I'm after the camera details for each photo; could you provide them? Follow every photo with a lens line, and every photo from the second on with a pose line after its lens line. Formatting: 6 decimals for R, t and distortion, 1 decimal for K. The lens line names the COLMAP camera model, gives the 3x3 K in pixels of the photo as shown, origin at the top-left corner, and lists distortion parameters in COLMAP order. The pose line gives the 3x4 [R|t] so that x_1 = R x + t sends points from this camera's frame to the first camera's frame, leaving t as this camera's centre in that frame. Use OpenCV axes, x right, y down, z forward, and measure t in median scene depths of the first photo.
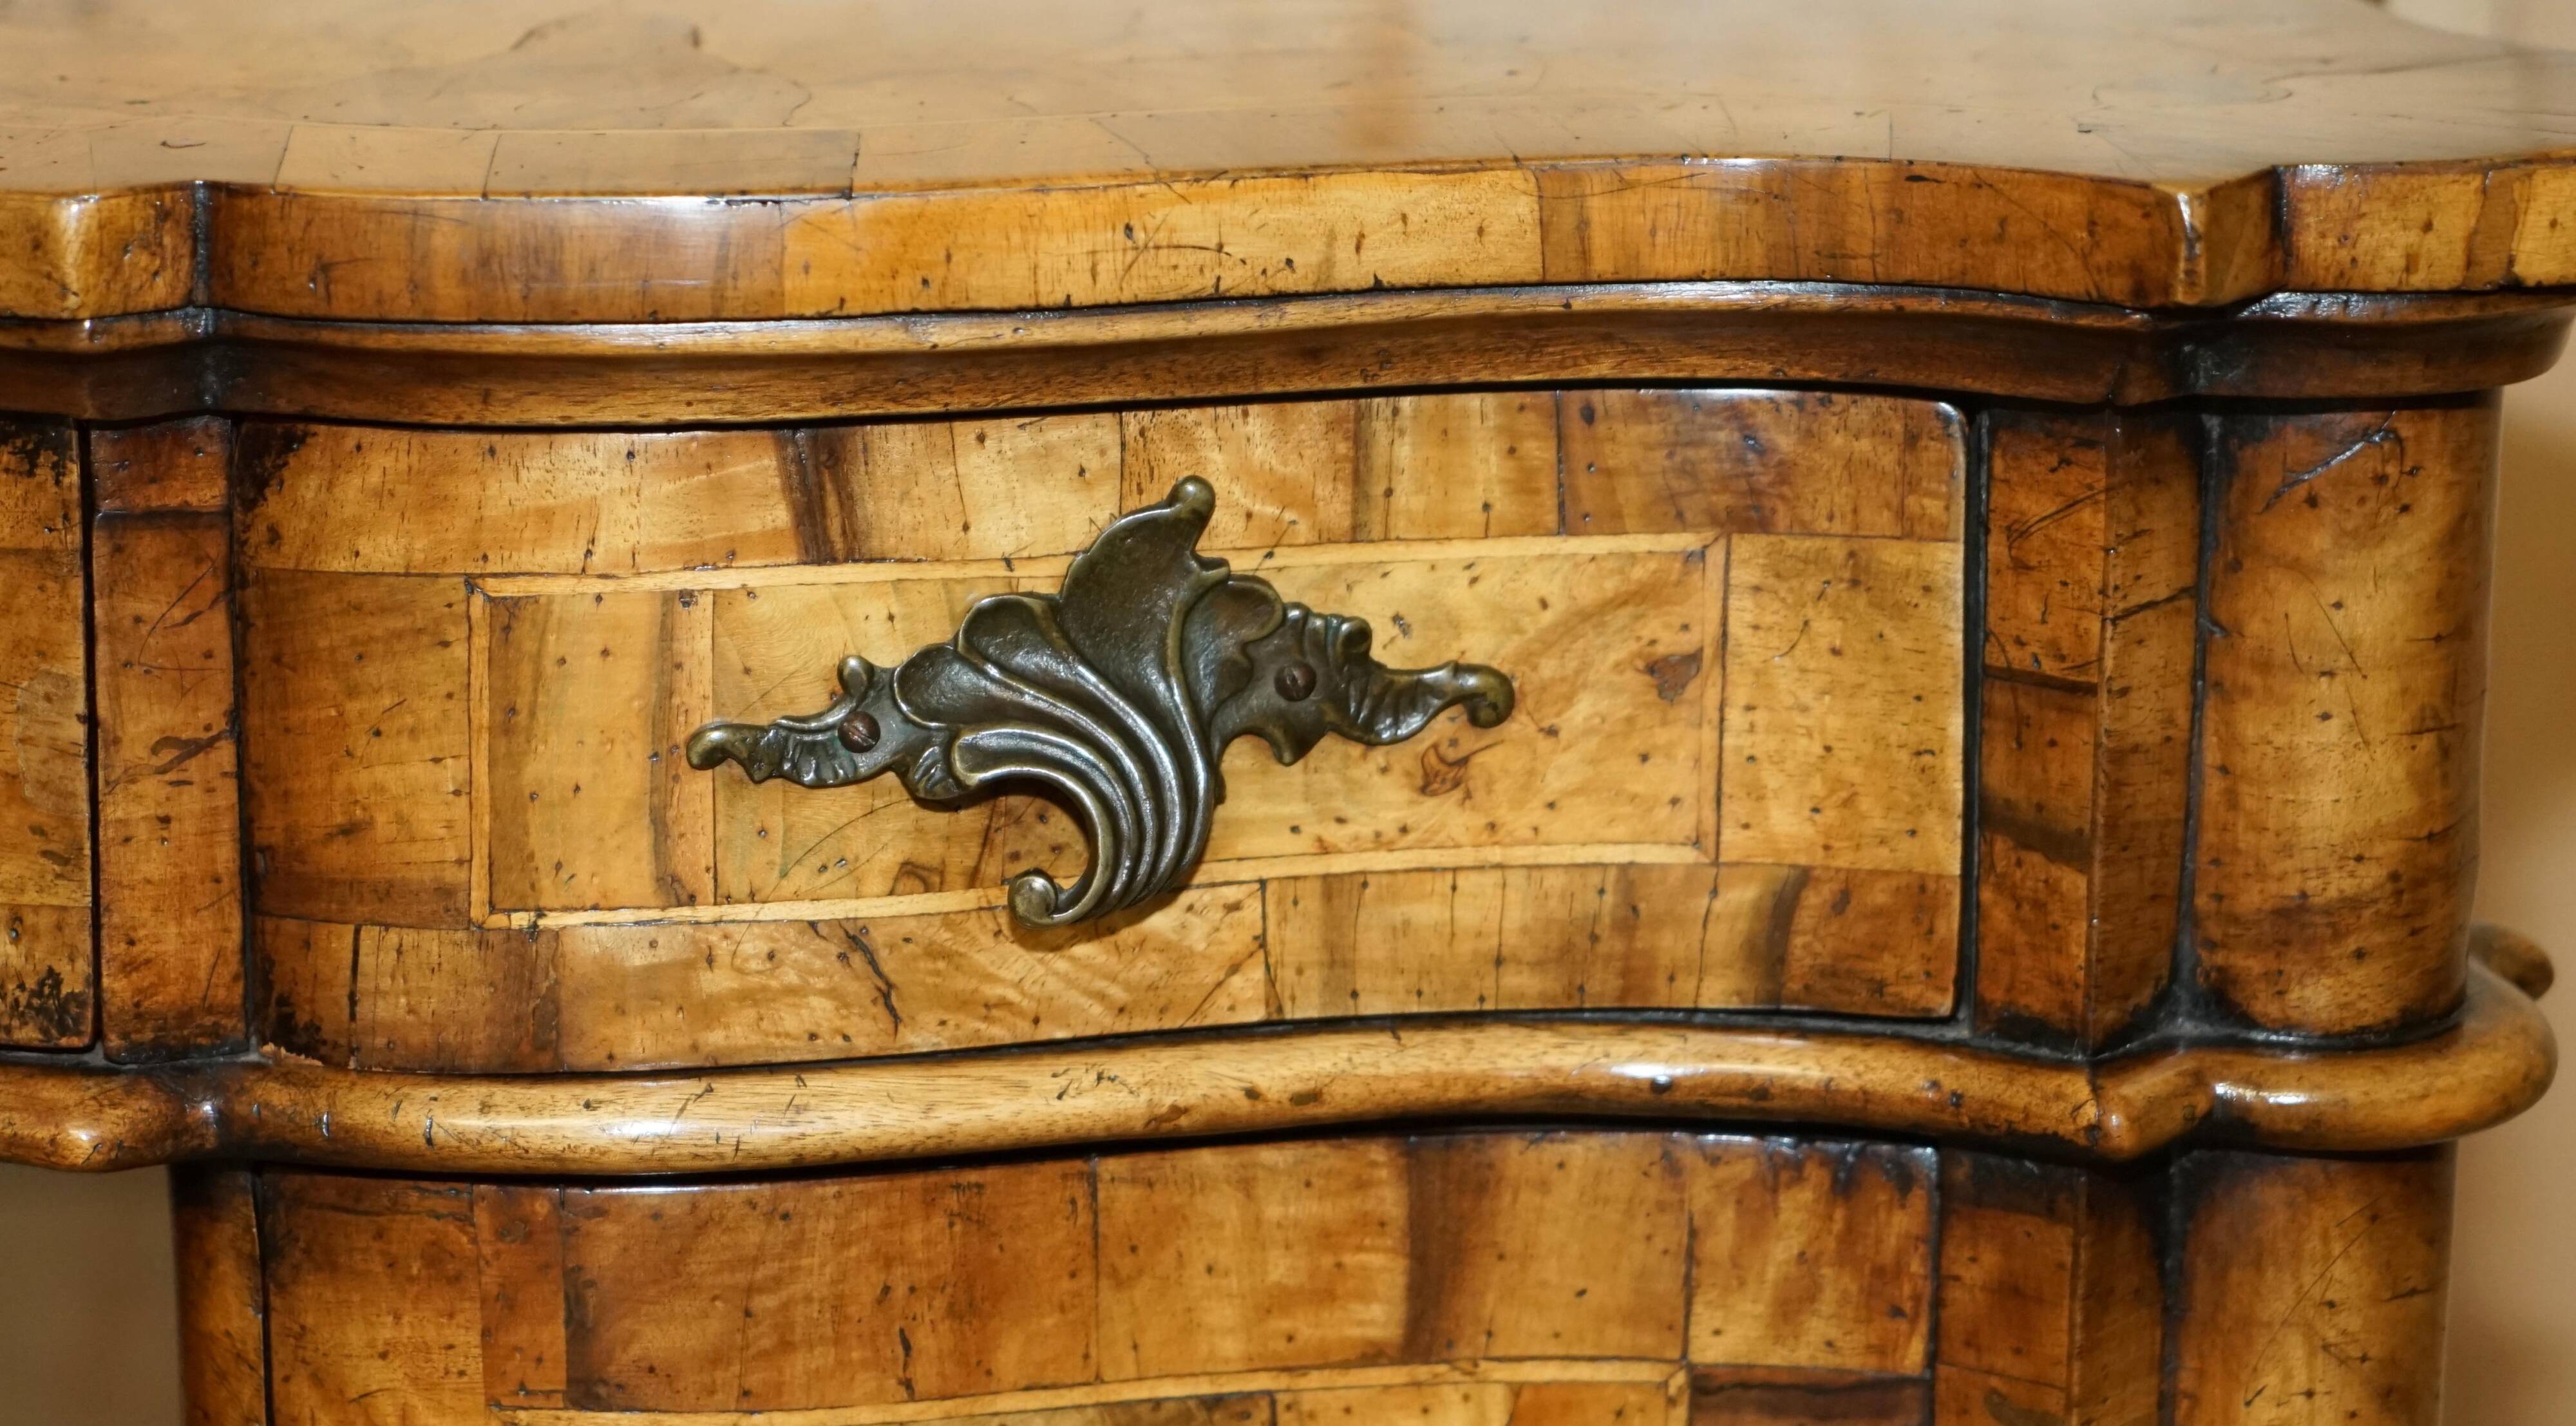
lens RADIAL K [[6478.1, 0, 1206.2], [0, 6478.1, 718.8], [0, 0, 1]] dist [-0.000490, 0.000000]
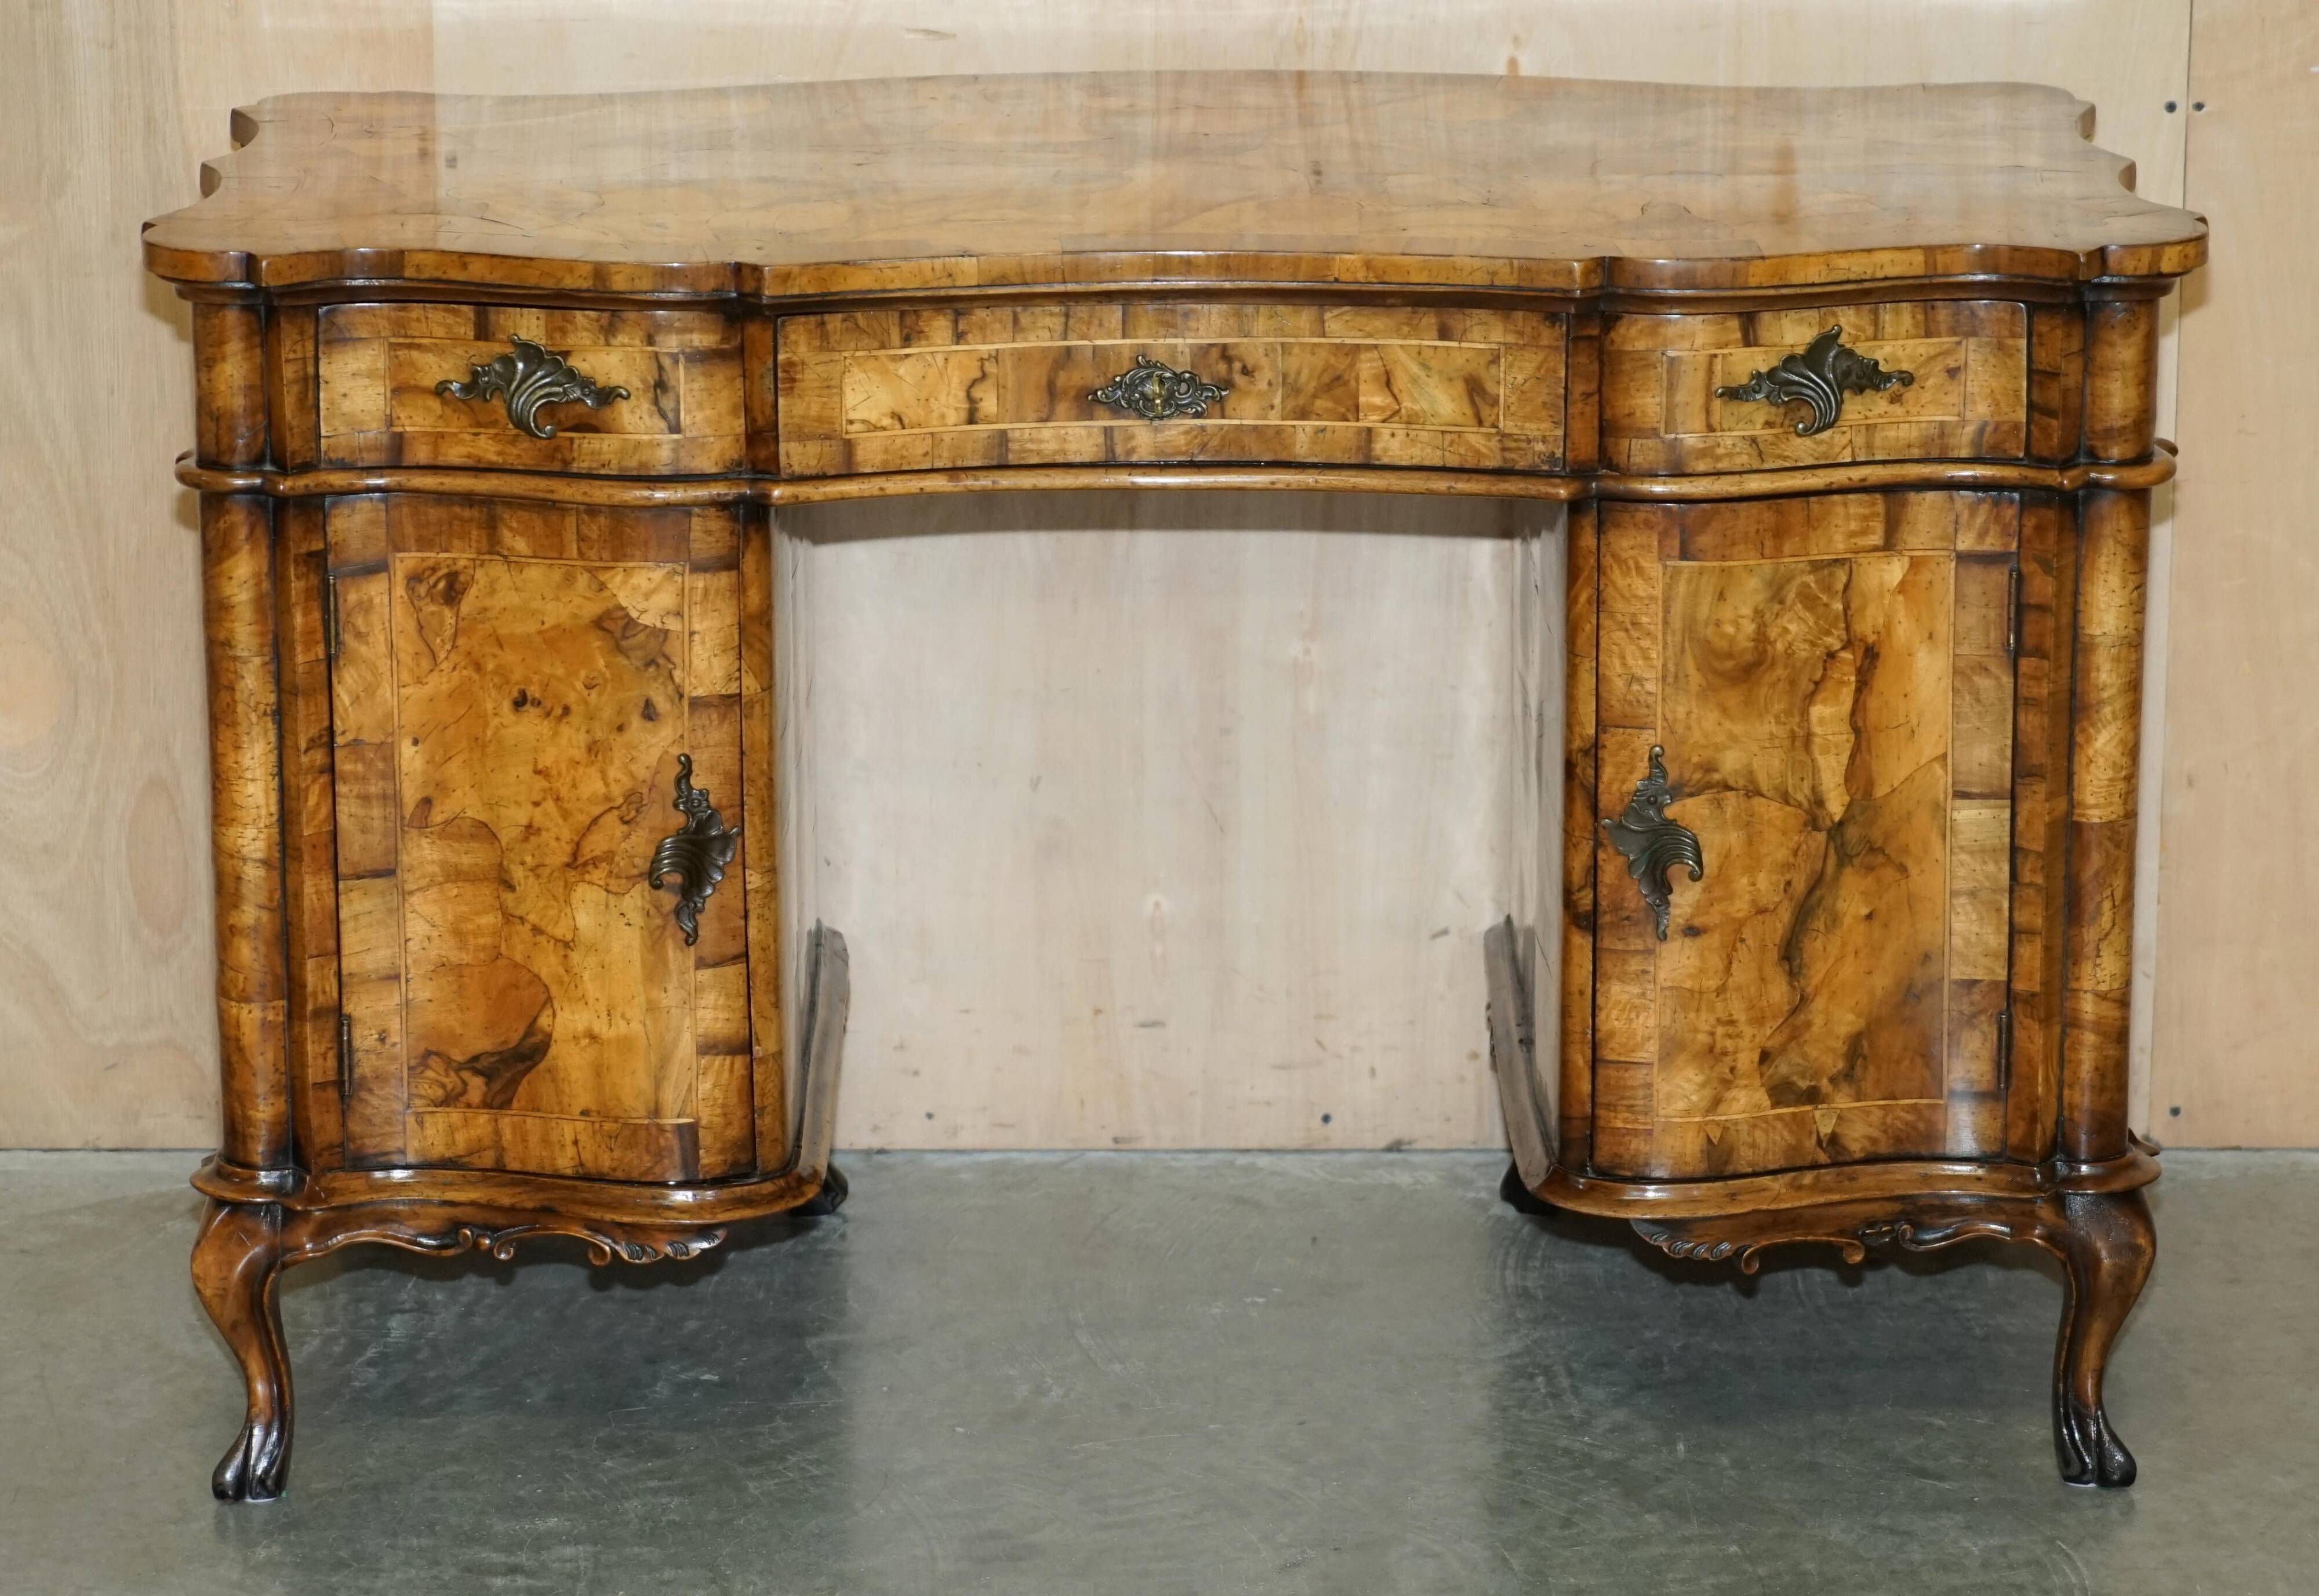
lens RADIAL K [[6250.2, 0, 1144.7], [0, 6250.2, 788.6], [0, 0, 1]] dist [-0.059198, 0.000000]
pose [[0.999851, -0.014902, 0.008750, -0.467085], [0.014556, 0.999156, 0.038408, 0.095046], [-0.009315, -0.038275, 0.999224, -2.867783]]
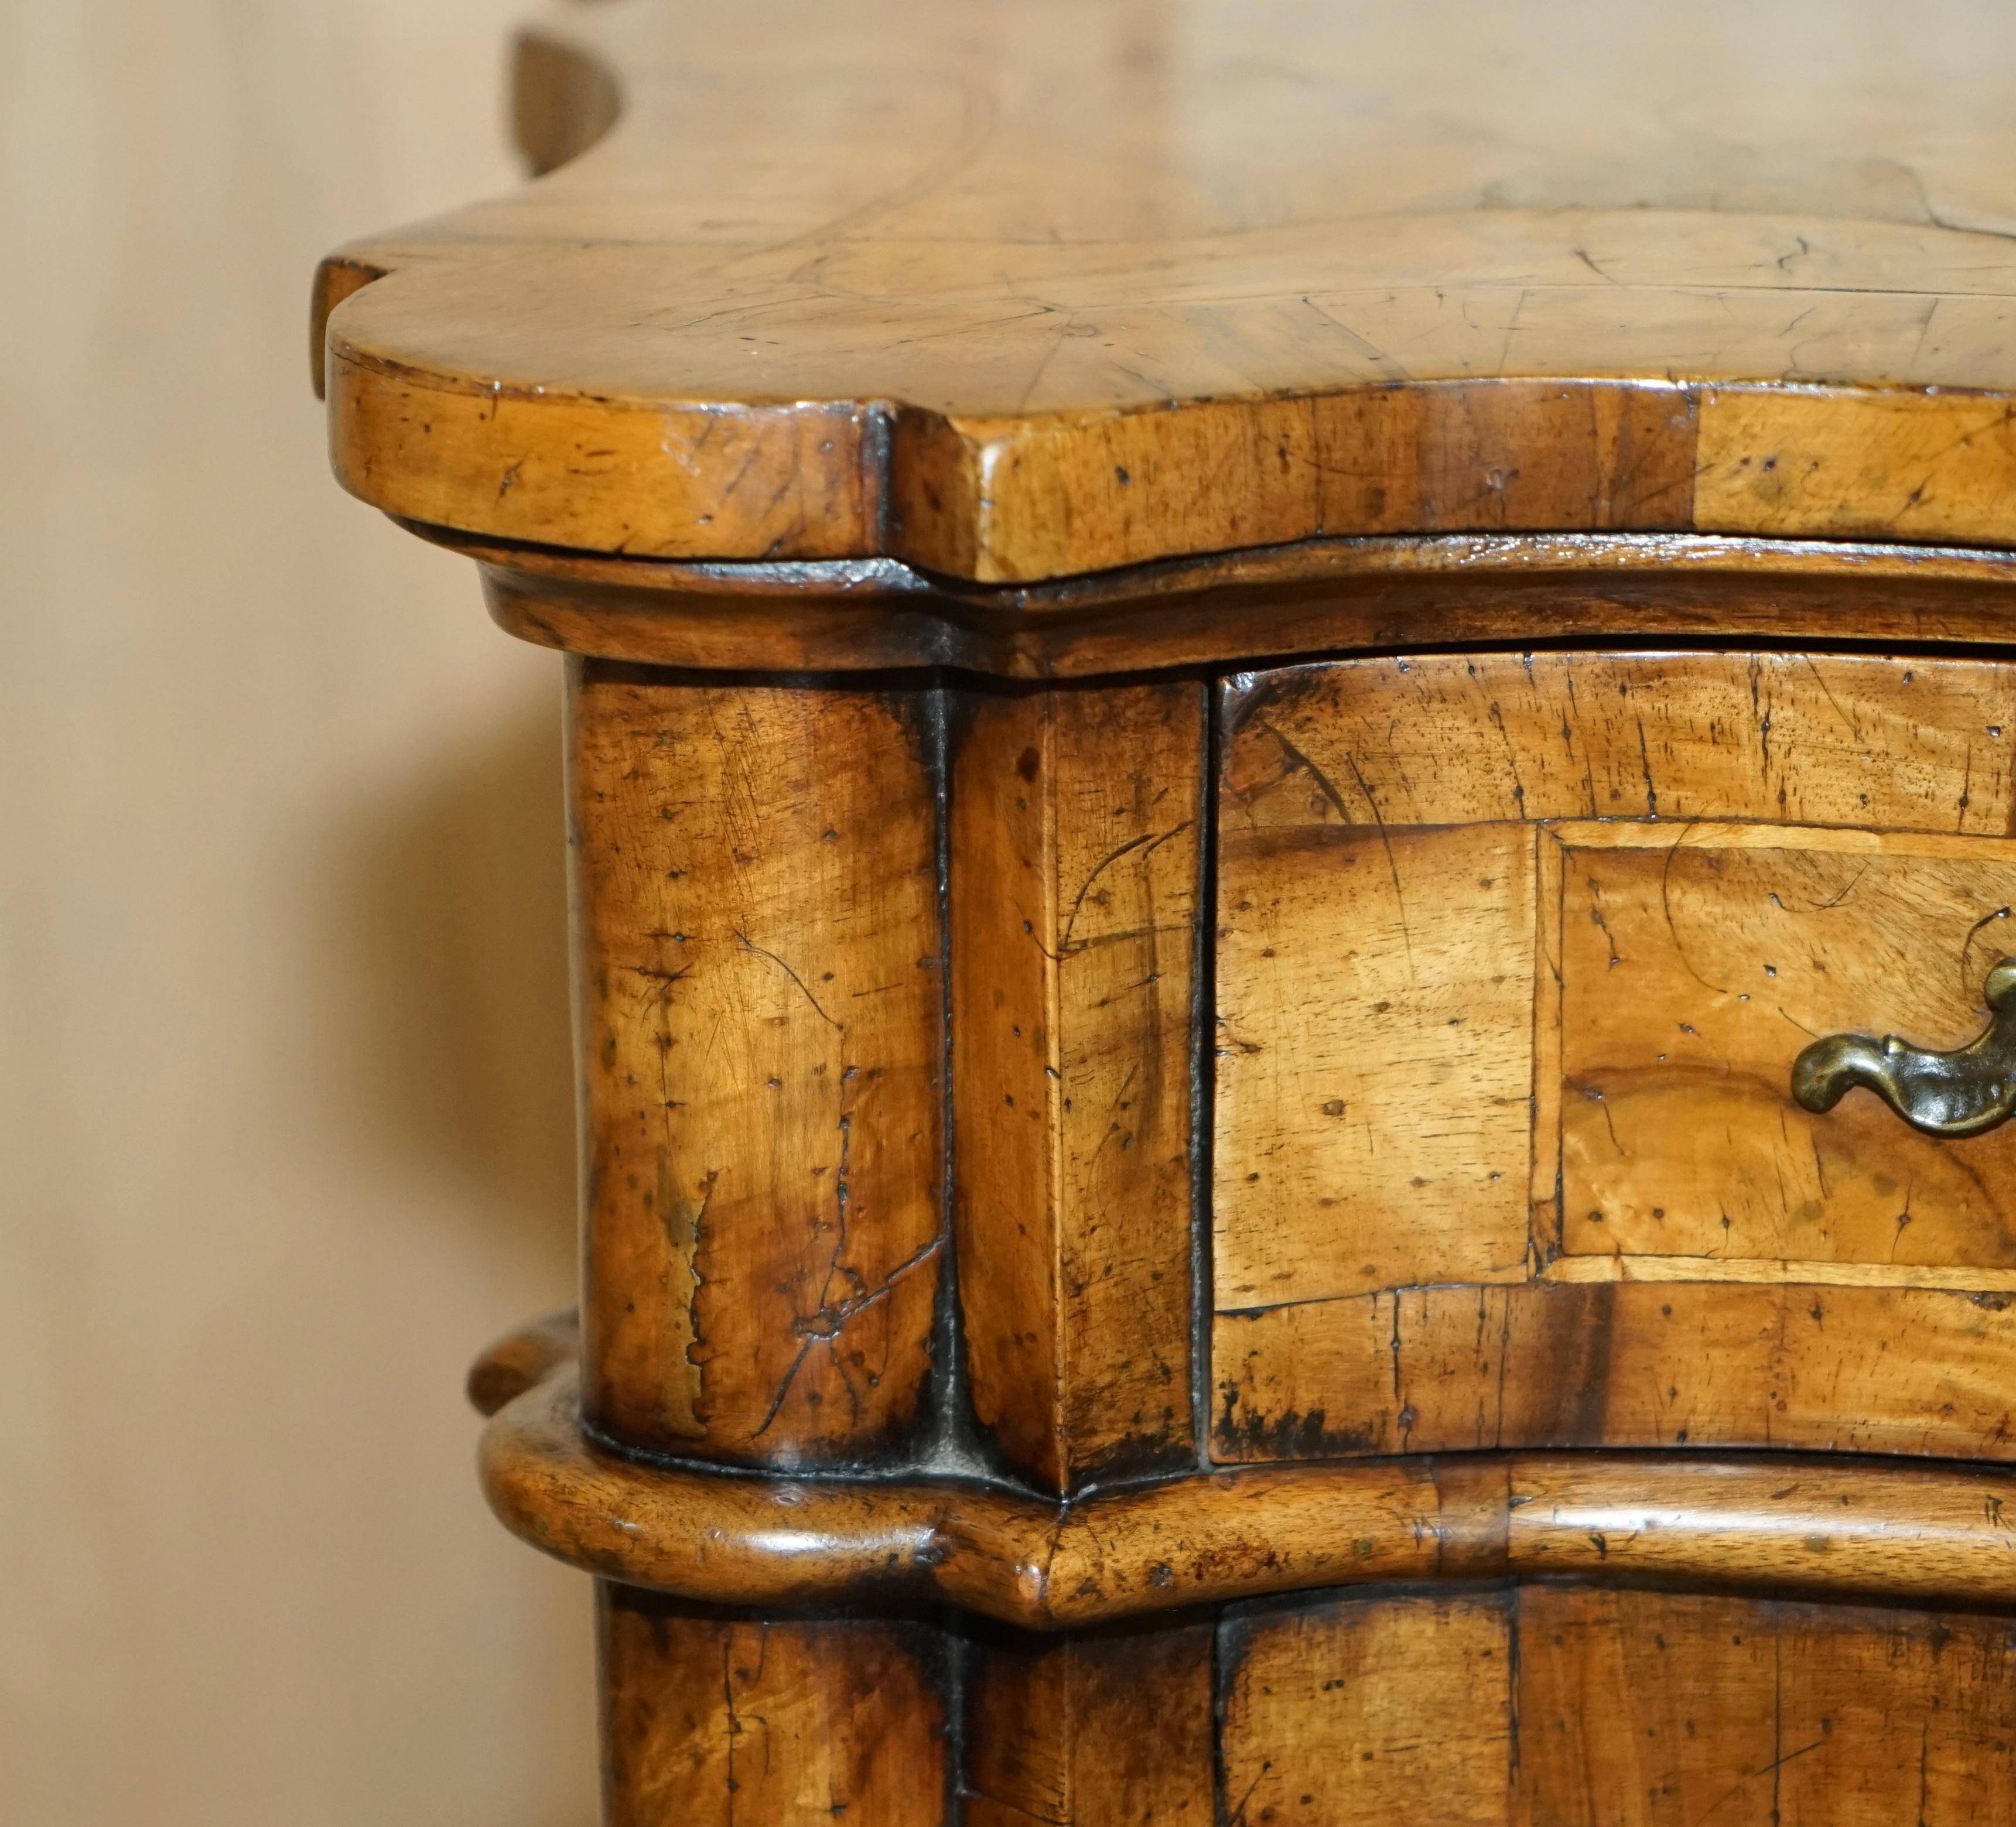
lens RADIAL K [[6536.4, 0, 989.9], [0, 6536.4, 915.8], [0, 0, 1]] dist [0.115493, 0.000000]
pose [[0.999566, -0.021046, -0.020602, -0.952186], [0.021685, 0.999275, 0.031295, -0.057960], [0.019928, -0.031728, 0.999298, 0.206927]]
